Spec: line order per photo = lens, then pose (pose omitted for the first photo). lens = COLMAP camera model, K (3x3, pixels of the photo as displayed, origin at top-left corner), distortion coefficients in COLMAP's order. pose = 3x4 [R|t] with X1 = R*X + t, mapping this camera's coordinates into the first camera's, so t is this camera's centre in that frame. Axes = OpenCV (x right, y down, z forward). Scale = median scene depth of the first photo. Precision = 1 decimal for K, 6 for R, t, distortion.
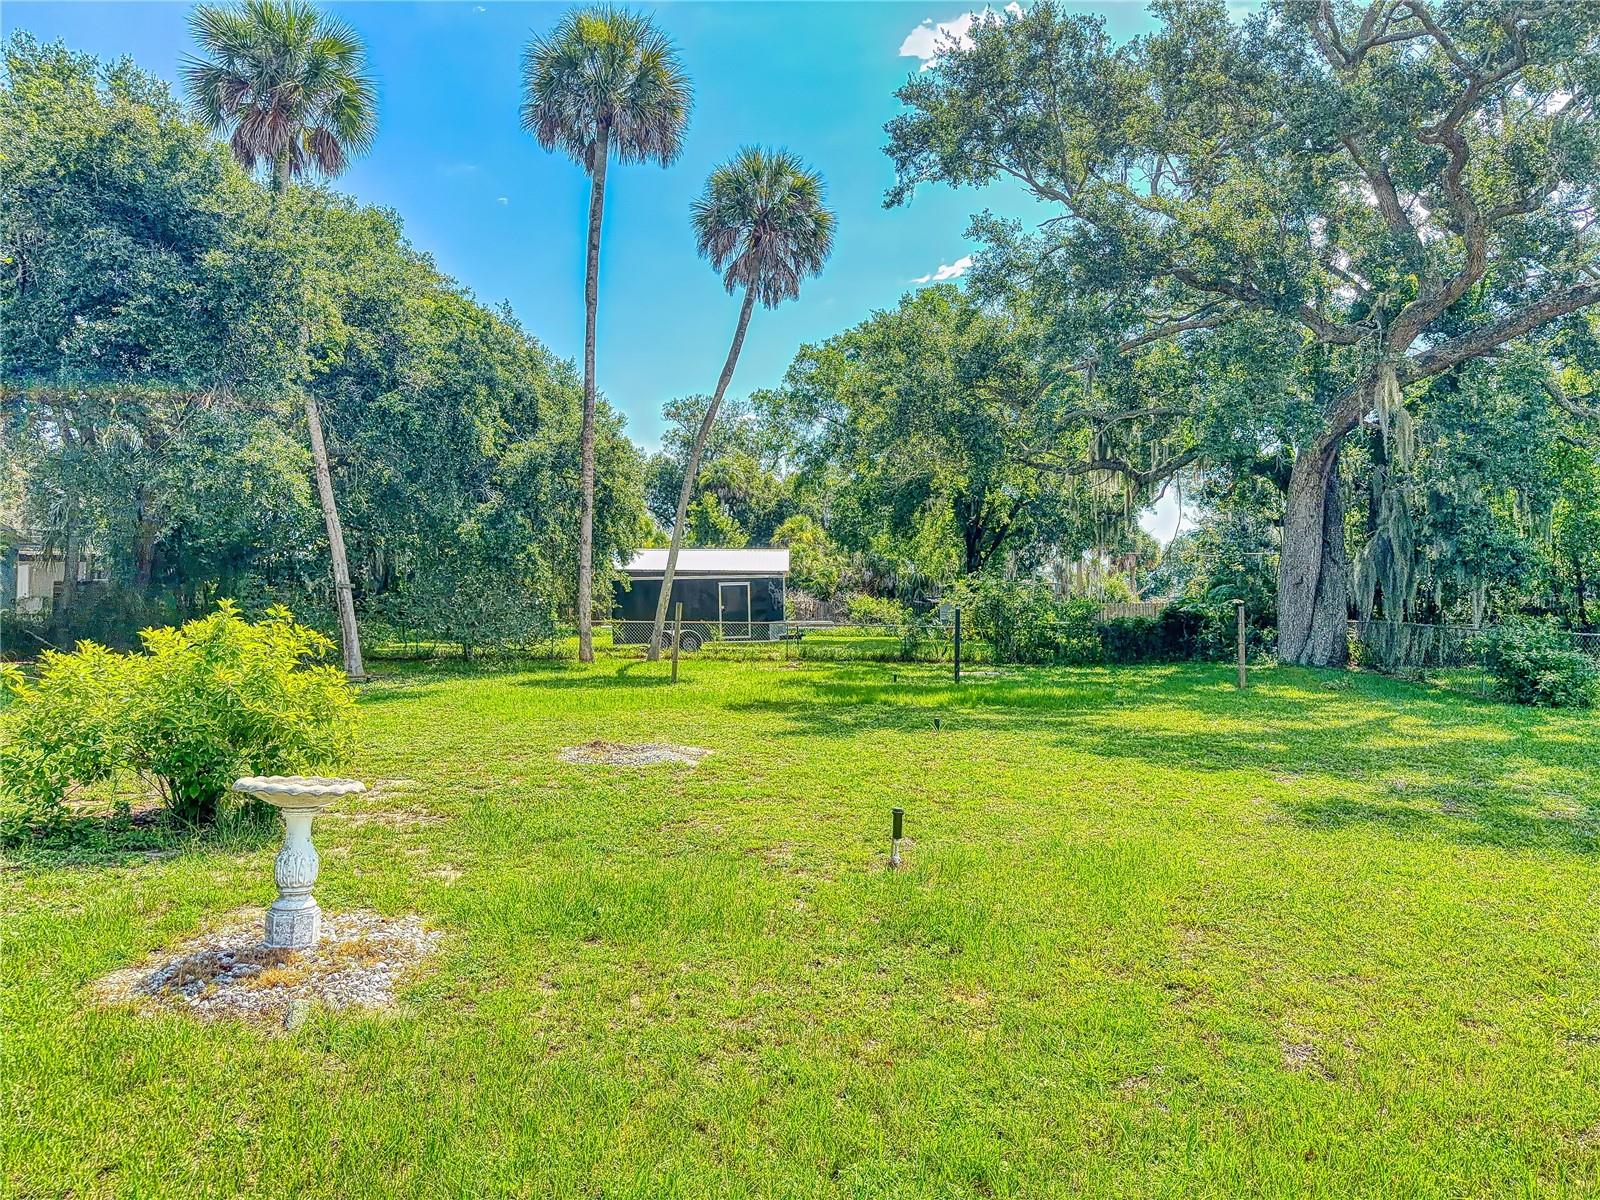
lens RADIAL K [[1104.0, 0, 789.3], [0, 1104.0, 596.8], [0, 0, 1]] dist [0.038822, -0.031314]
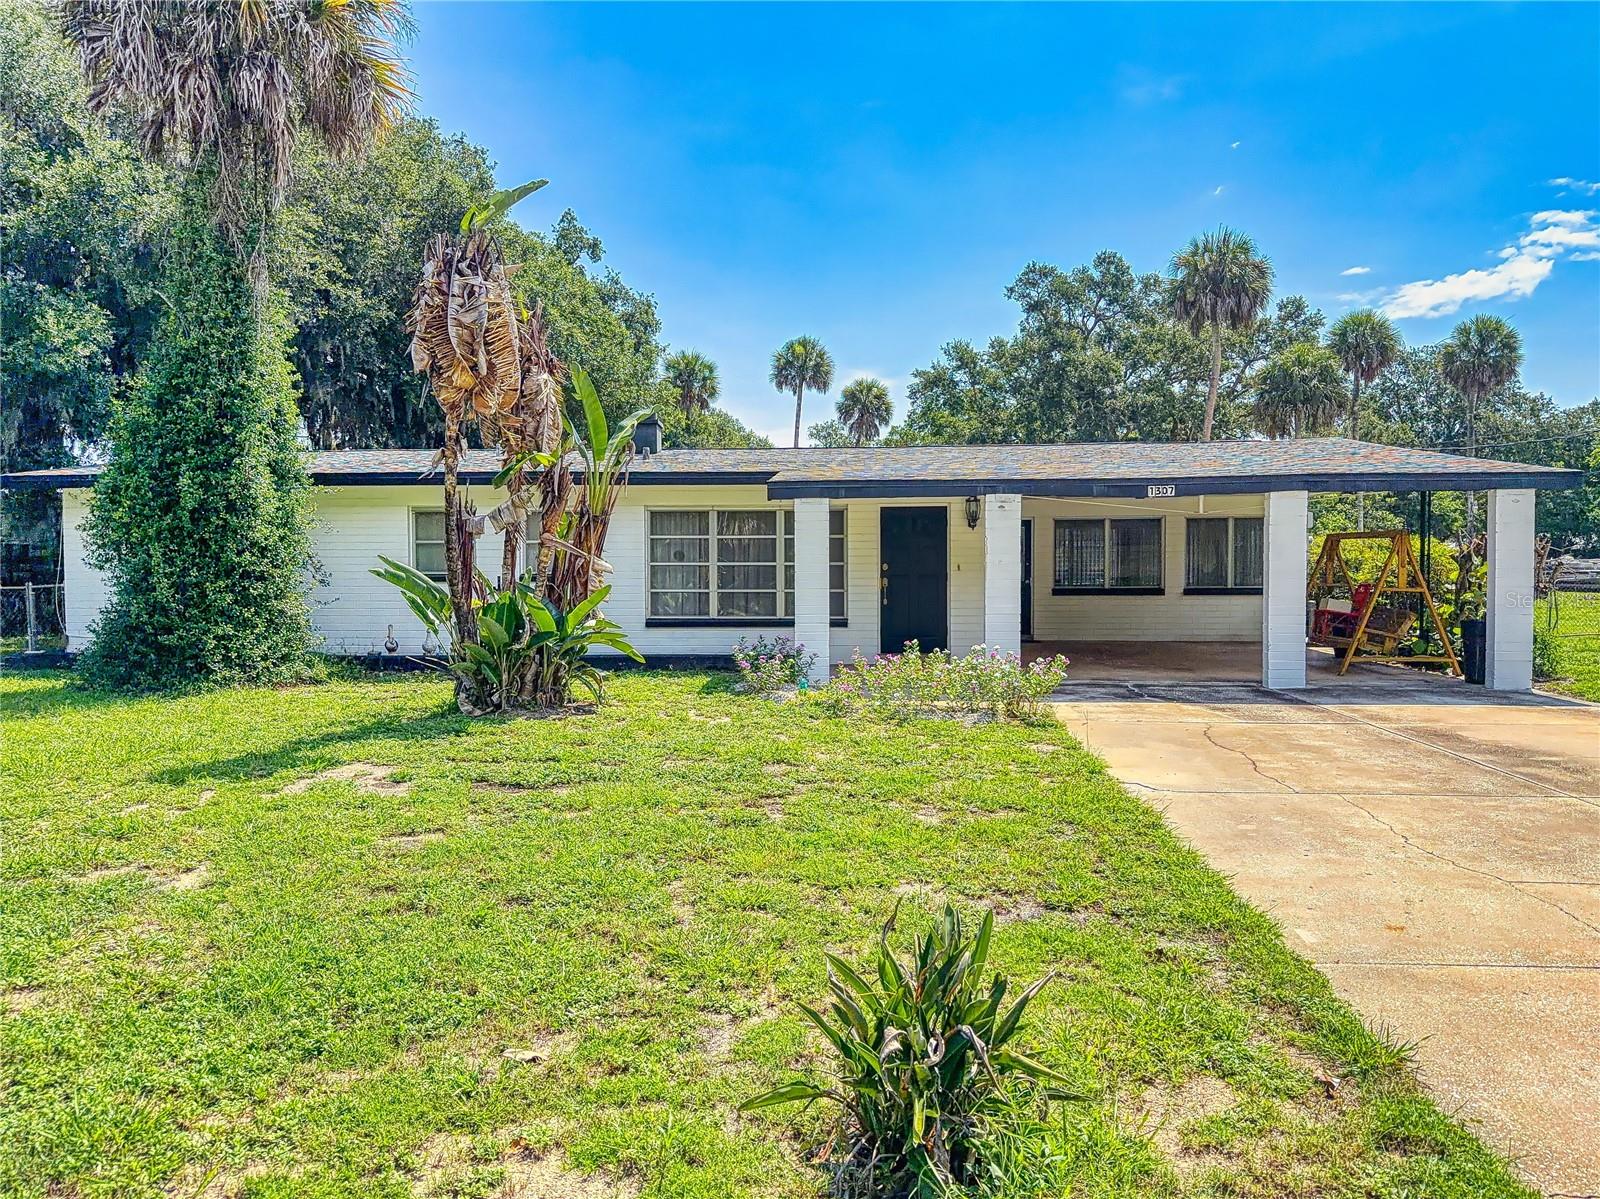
lens RADIAL K [[1104.0, 0, 774.6], [0, 1104.0, 619.3], [0, 0, 1]] dist [0.038822, -0.031314]
pose [[0.991812, -0.009273, -0.127371, 0.091355], [0.015280, 0.998812, 0.046264, 0.006255], [0.126791, -0.047832, 0.990776, -1.540510]]
